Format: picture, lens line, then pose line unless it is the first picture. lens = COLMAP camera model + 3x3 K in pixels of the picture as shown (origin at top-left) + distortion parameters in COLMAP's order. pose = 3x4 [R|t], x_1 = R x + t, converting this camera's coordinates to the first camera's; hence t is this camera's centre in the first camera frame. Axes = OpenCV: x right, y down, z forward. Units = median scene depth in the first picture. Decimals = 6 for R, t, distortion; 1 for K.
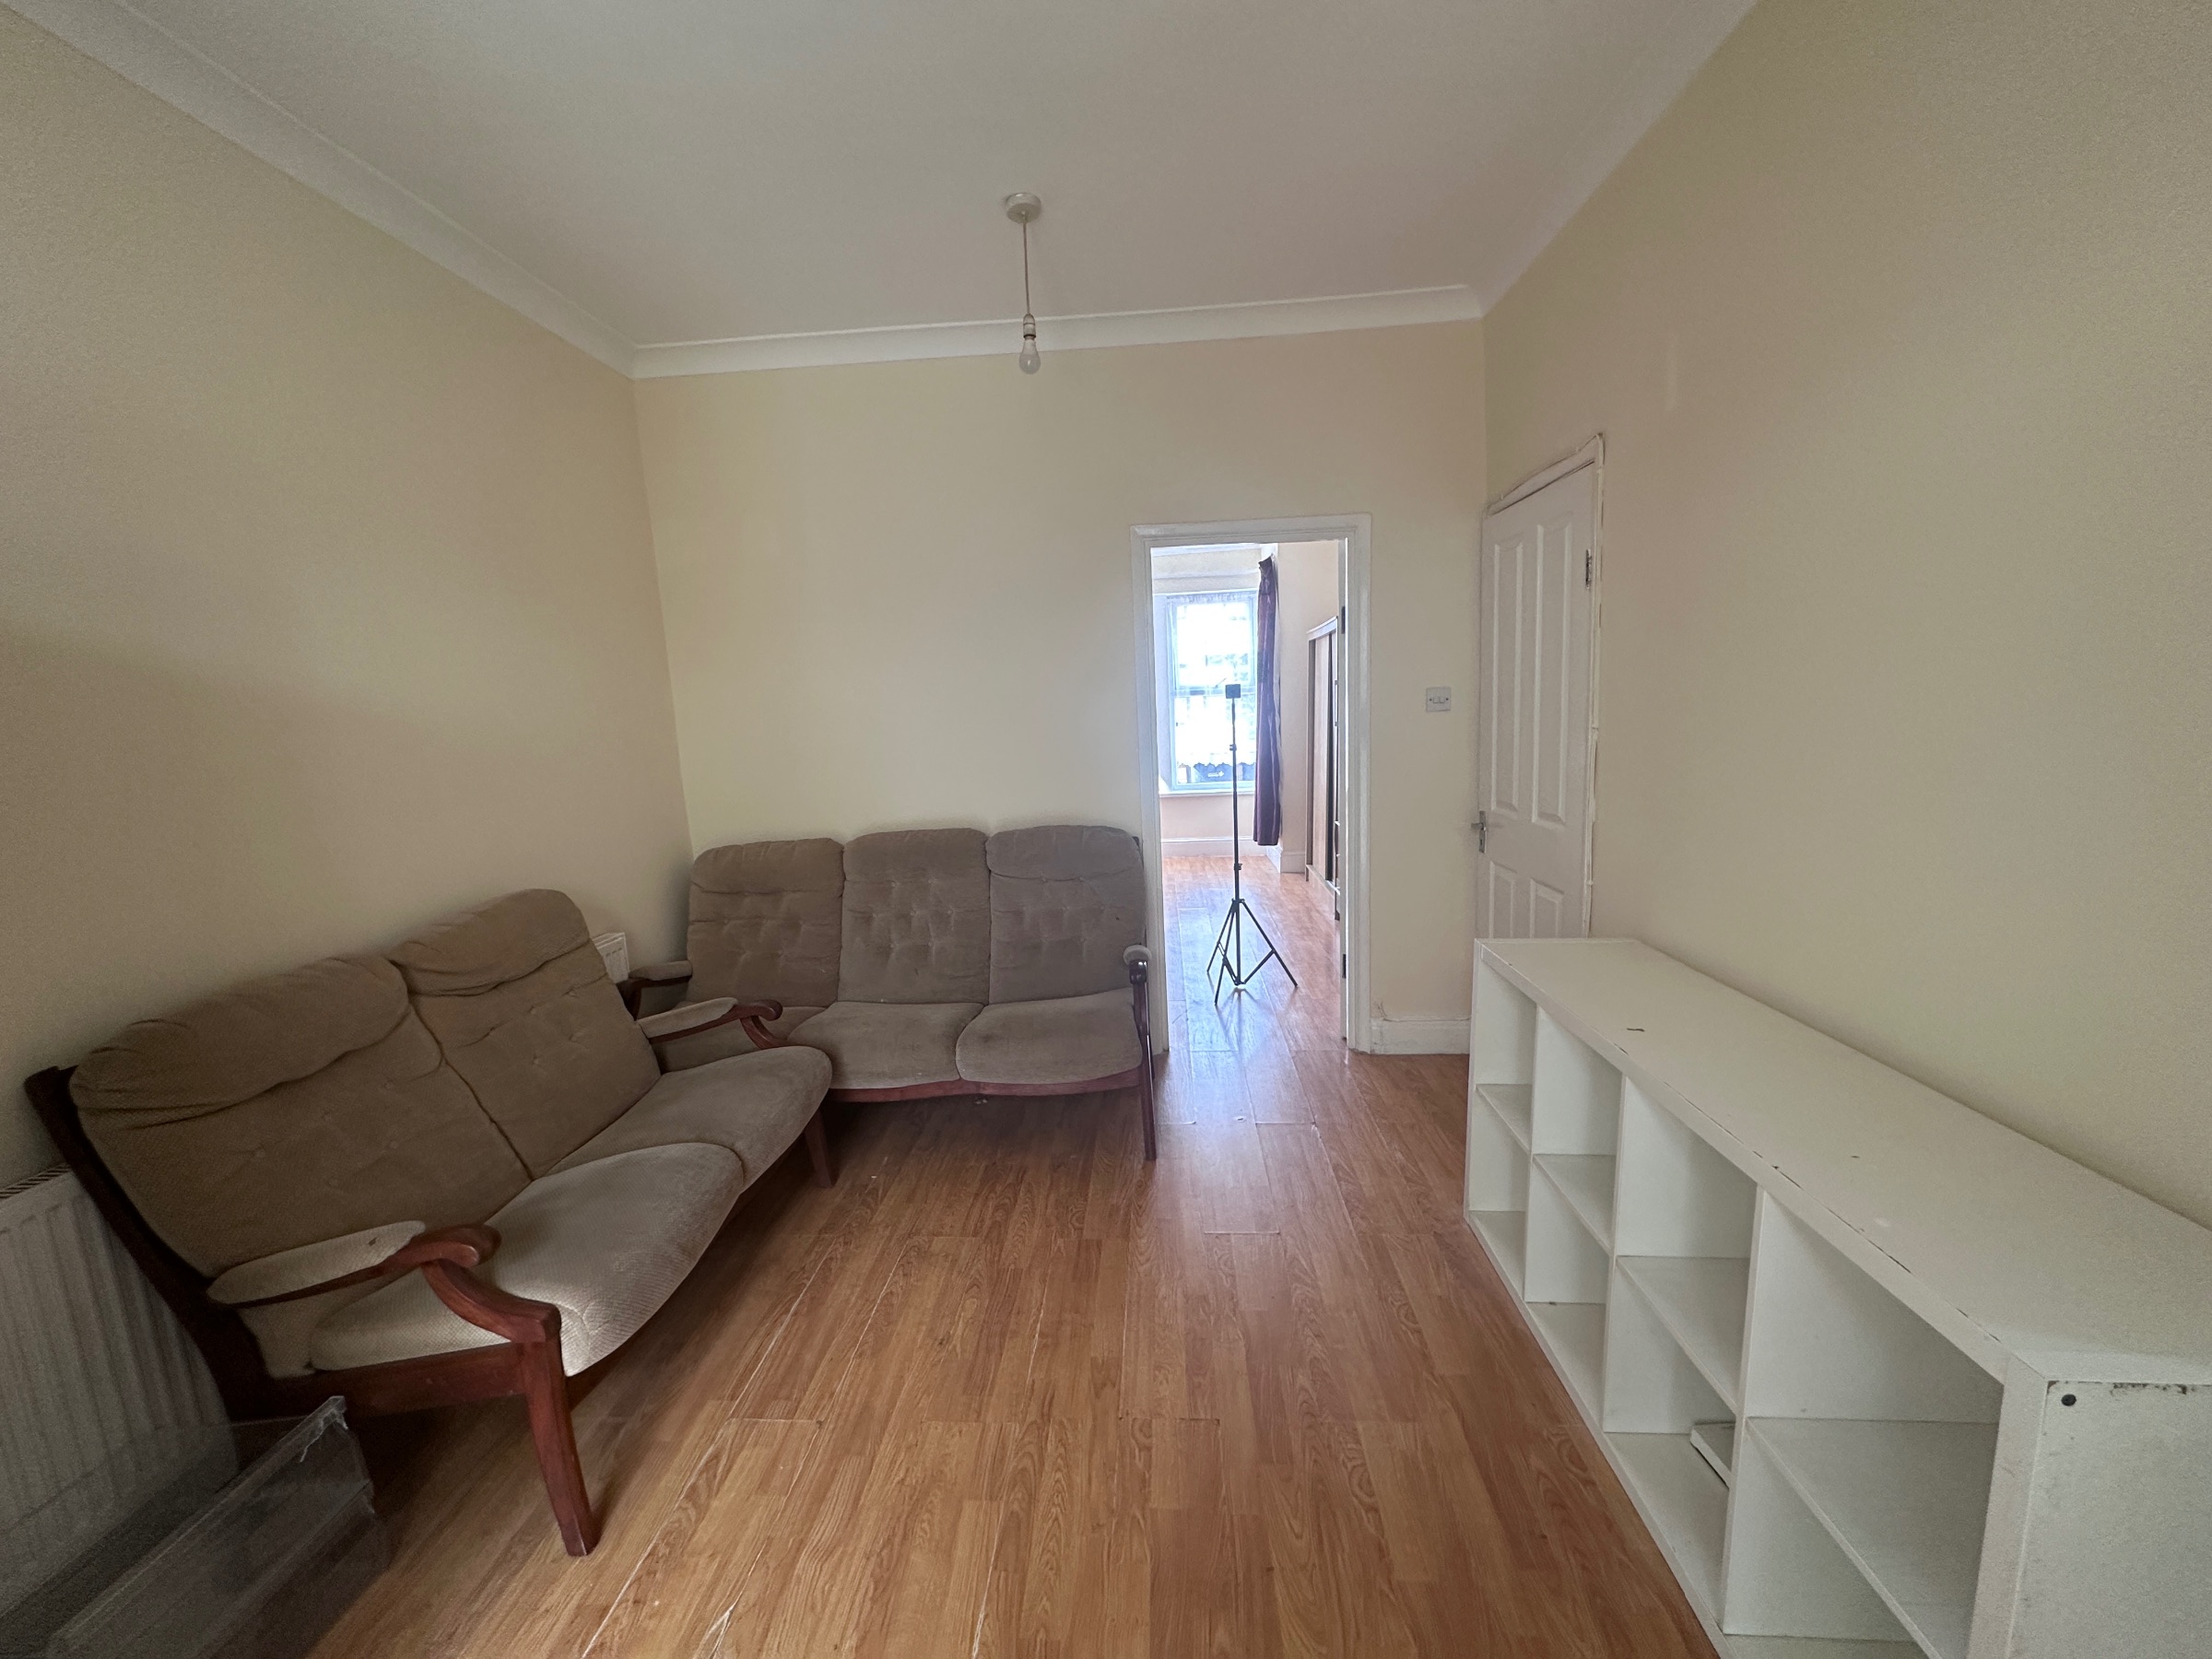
lens RADIAL K [[881.2, 0, 1099.8], [0, 881.2, 834.0], [0, 0, 1]] dist [-0.001681, 0.000245]
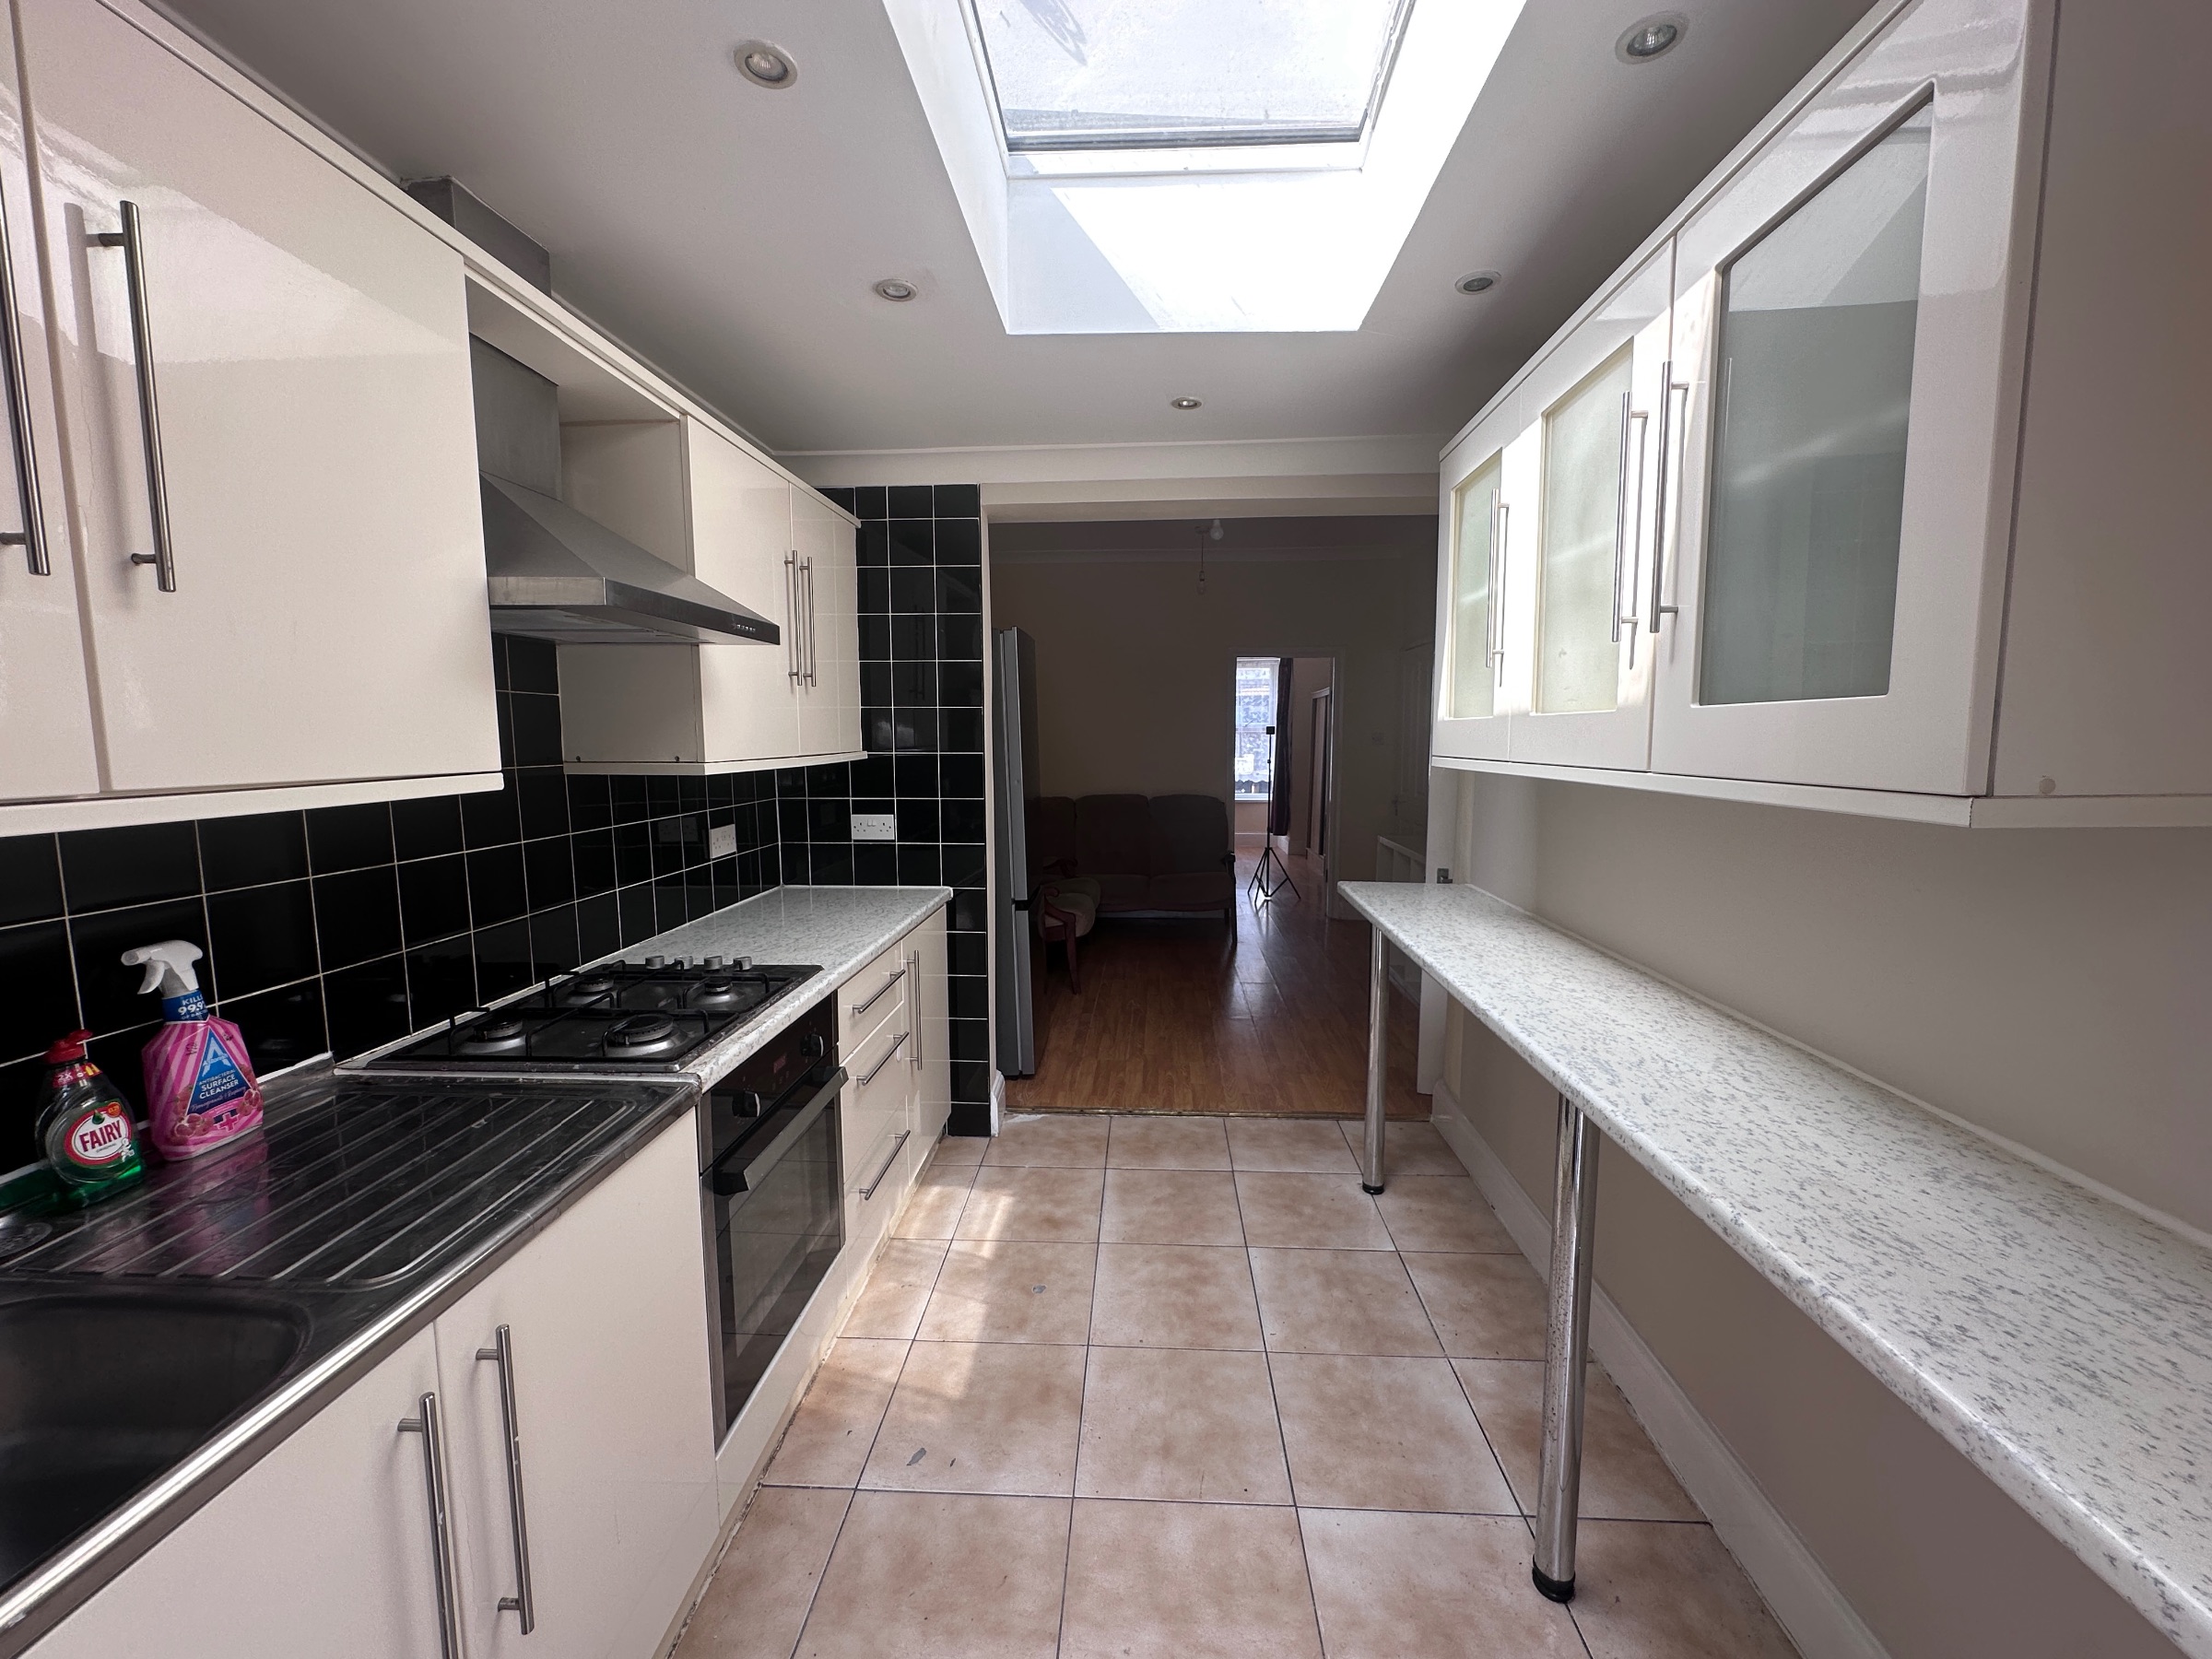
lens RADIAL K [[881.2, 0, 1110.8], [0, 881.2, 823.8], [0, 0, 1]] dist [-0.001681, 0.000245]
pose [[0.999052, 0.040572, 0.015792, -0.236294], [-0.039737, 0.997956, -0.050039, 0.158187], [-0.017790, 0.049364, 0.998622, -0.947771]]
